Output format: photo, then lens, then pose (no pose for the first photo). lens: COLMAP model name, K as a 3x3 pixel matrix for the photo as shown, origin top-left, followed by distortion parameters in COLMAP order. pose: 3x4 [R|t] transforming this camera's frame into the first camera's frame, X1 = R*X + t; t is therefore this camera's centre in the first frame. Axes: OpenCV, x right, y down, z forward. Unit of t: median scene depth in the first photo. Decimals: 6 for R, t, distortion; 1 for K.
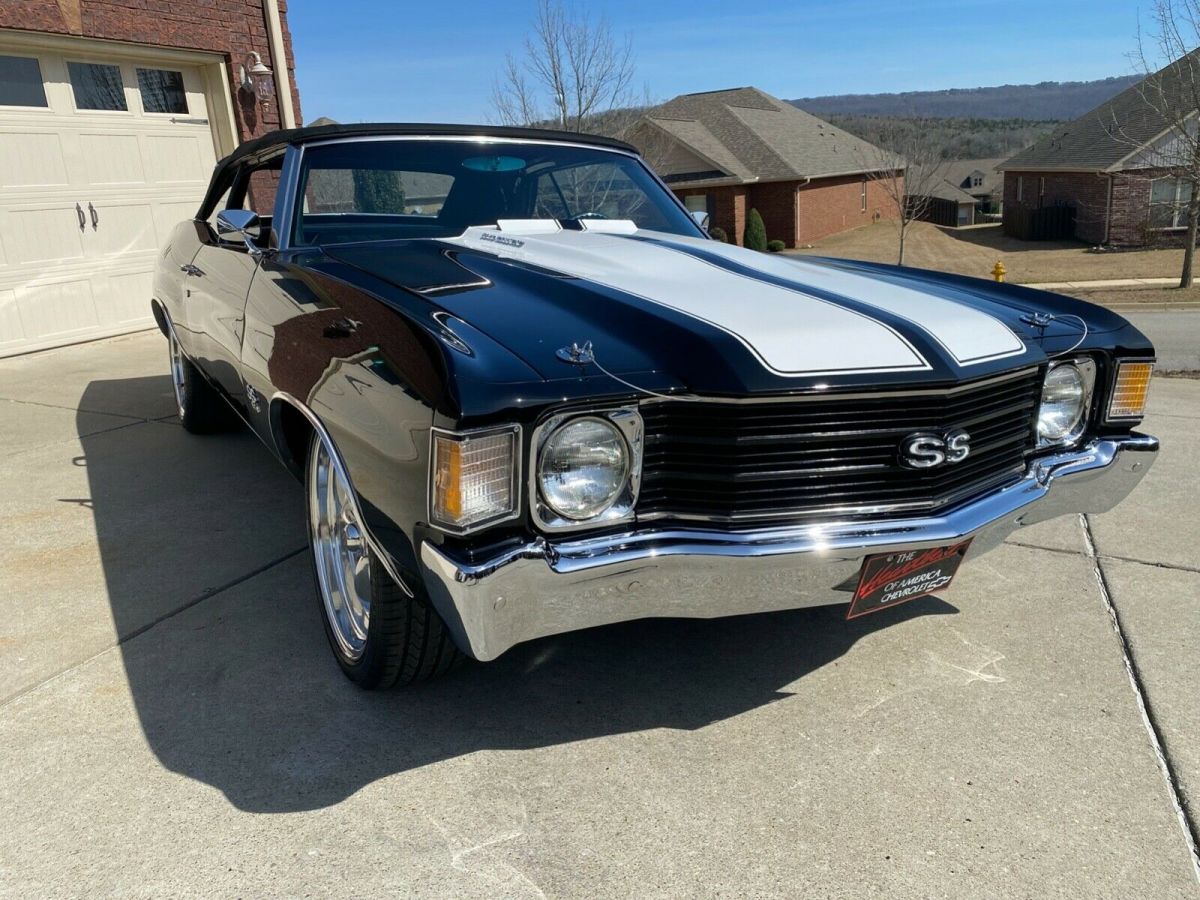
lens RADIAL K [[919.0, 0, 598.5], [0, 919.0, 443.4], [0, 0, 1]] dist [0.019352, -0.013332]
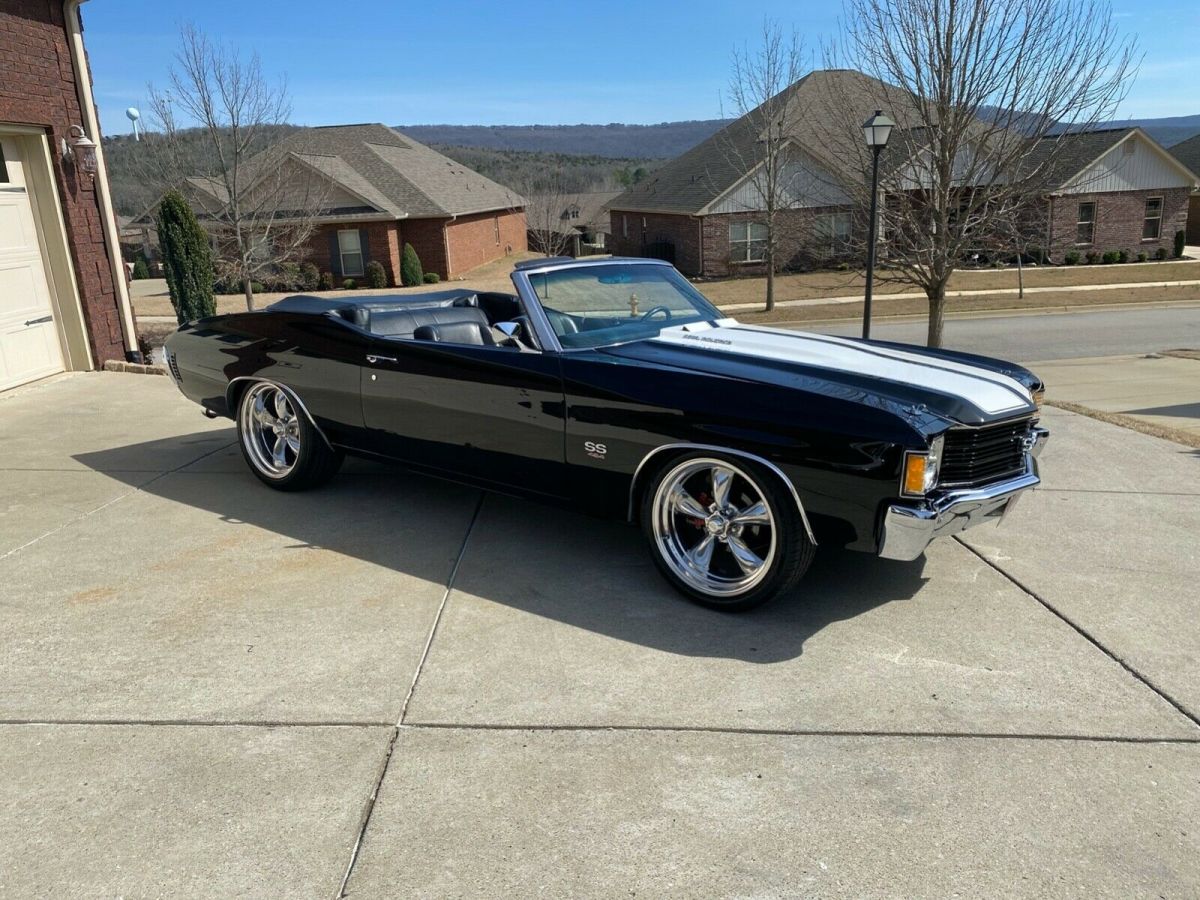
lens RADIAL K [[919.0, 0, 598.5], [0, 919.0, 443.4], [0, 0, 1]] dist [0.019352, -0.013332]
pose [[0.916016, -0.082993, 0.392463, -0.096087], [0.092976, 0.995647, -0.006461, -0.000644], [-0.390219, 0.042408, 0.919745, -0.065125]]
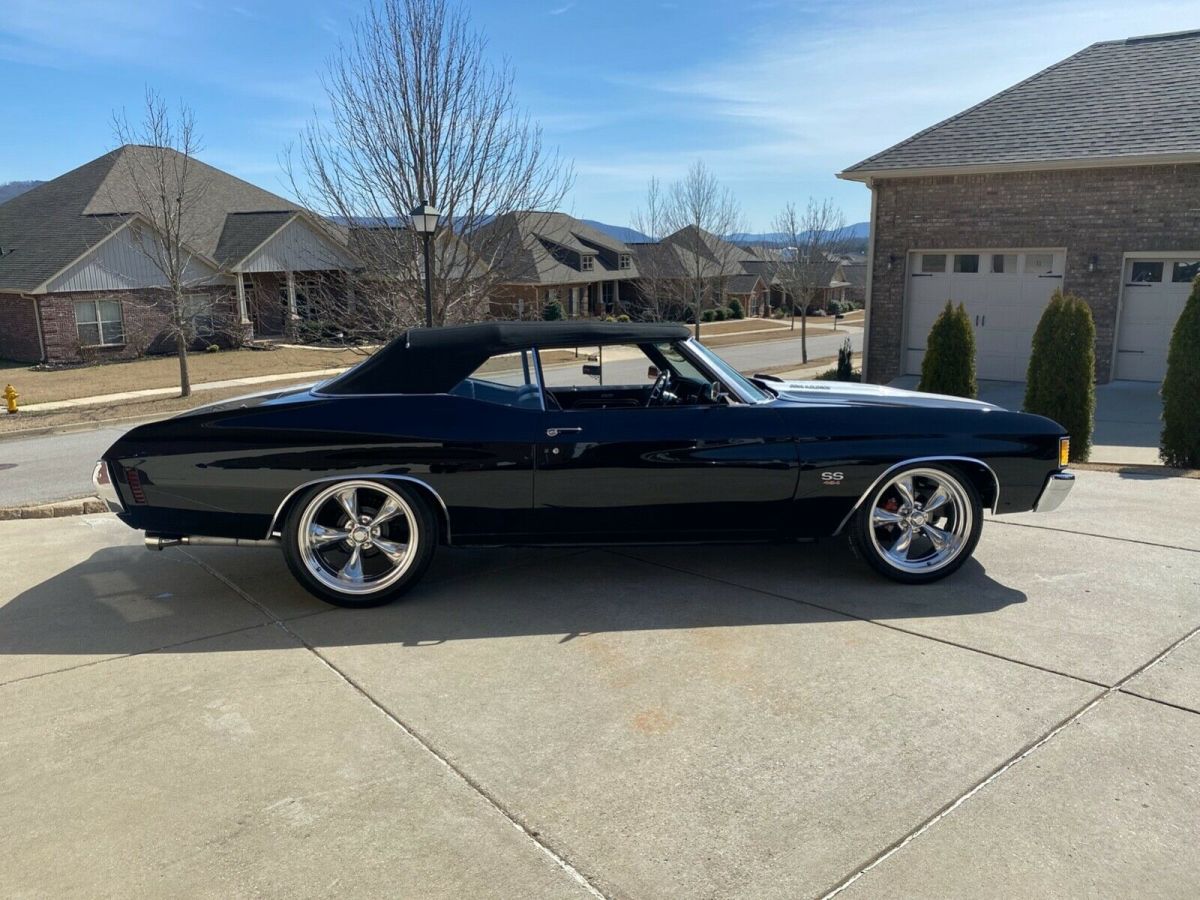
lens RADIAL K [[919.0, 0, 598.5], [0, 919.0, 443.4], [0, 0, 1]] dist [0.019352, -0.013332]
pose [[0.386340, -0.127343, 0.913523, -0.250608], [0.232161, 0.971962, 0.037306, -0.033336], [-0.892660, 0.197671, 0.405072, 0.071658]]
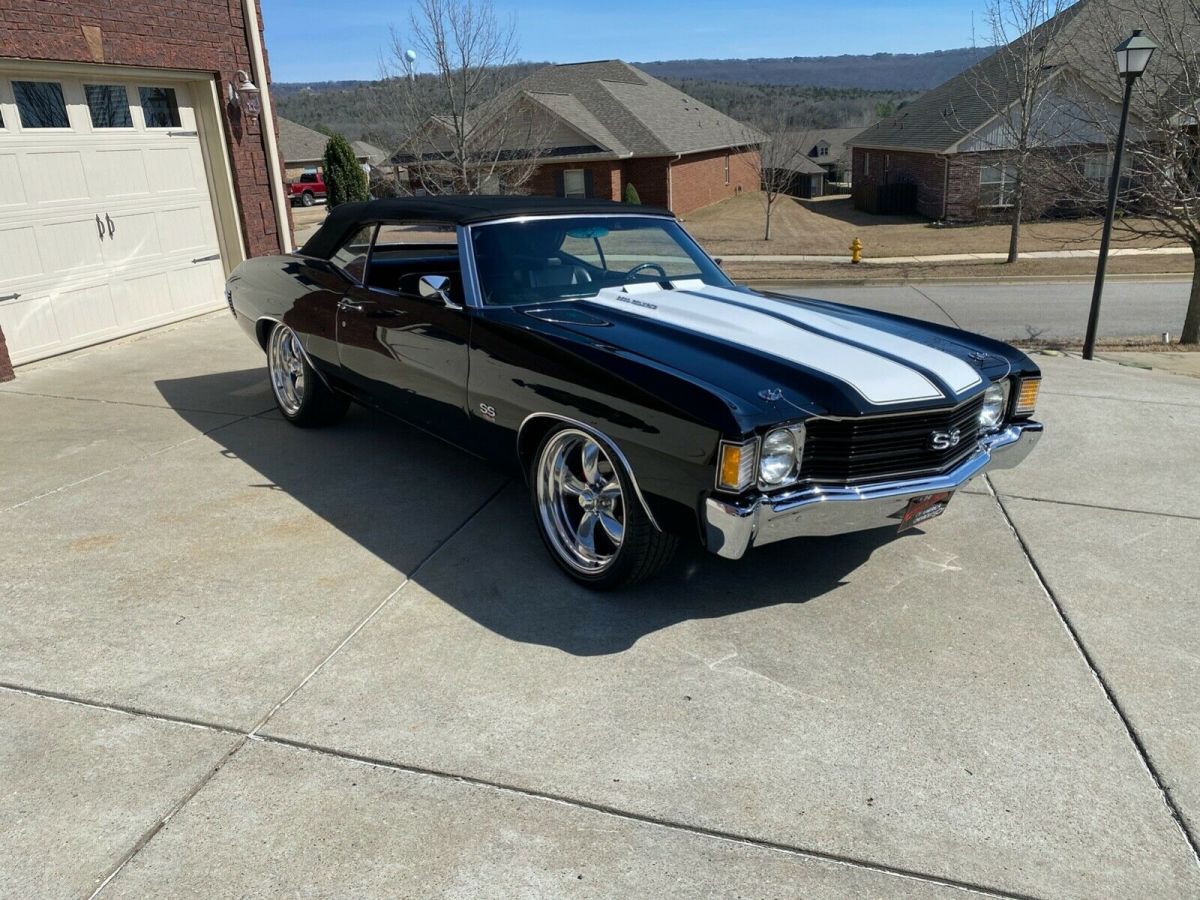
lens RADIAL K [[919.0, 0, 598.5], [0, 919.0, 443.4], [0, 0, 1]] dist [0.019352, -0.013332]
pose [[0.988413, -0.031010, 0.148590, -0.046483], [0.025143, 0.998834, 0.041202, -0.006120], [-0.149694, -0.036989, 0.988040, -0.056821]]
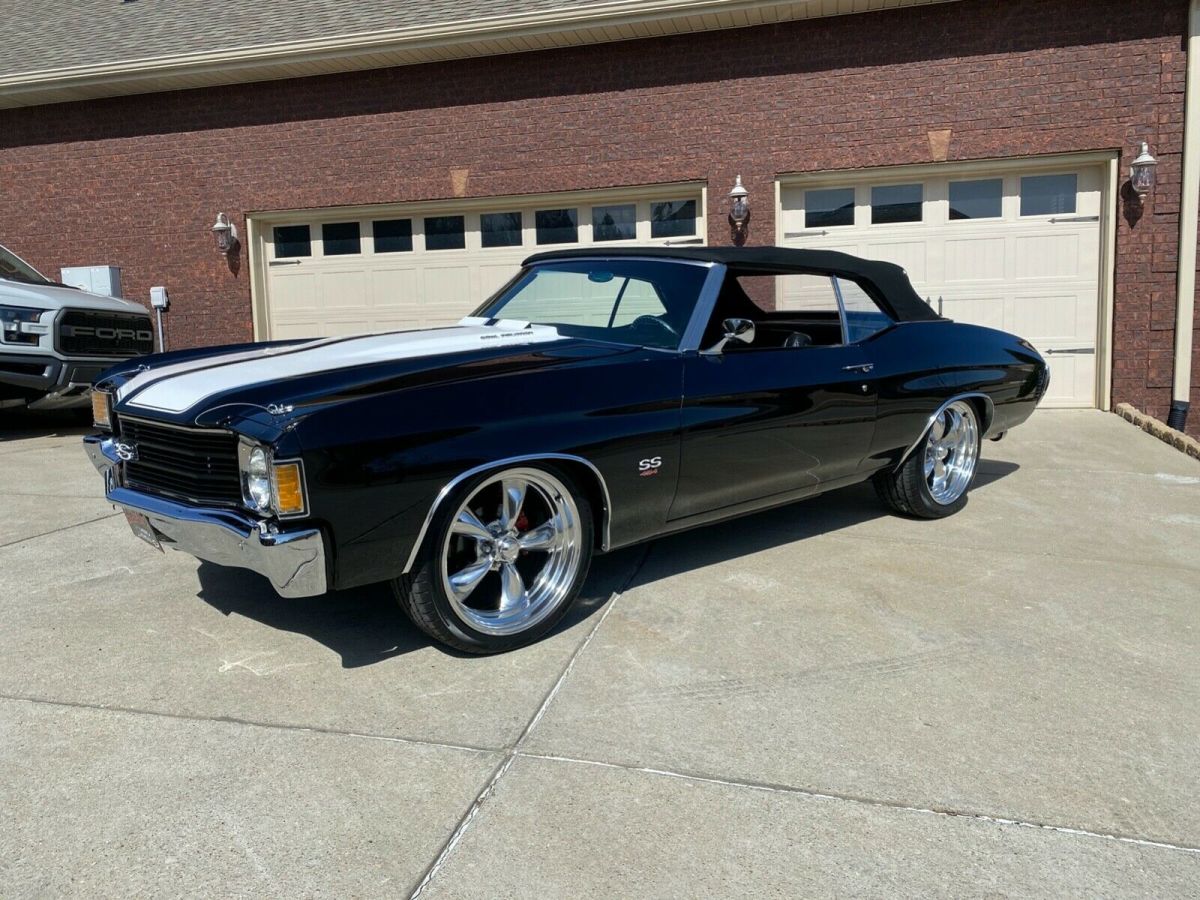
lens RADIAL K [[919.0, 0, 598.5], [0, 919.0, 443.4], [0, 0, 1]] dist [0.019352, -0.013332]
pose [[0.198696, 0.165764, -0.965941, 0.171462], [-0.253317, 0.960788, 0.112772, -0.032381], [0.946758, 0.222282, 0.232896, 0.111552]]
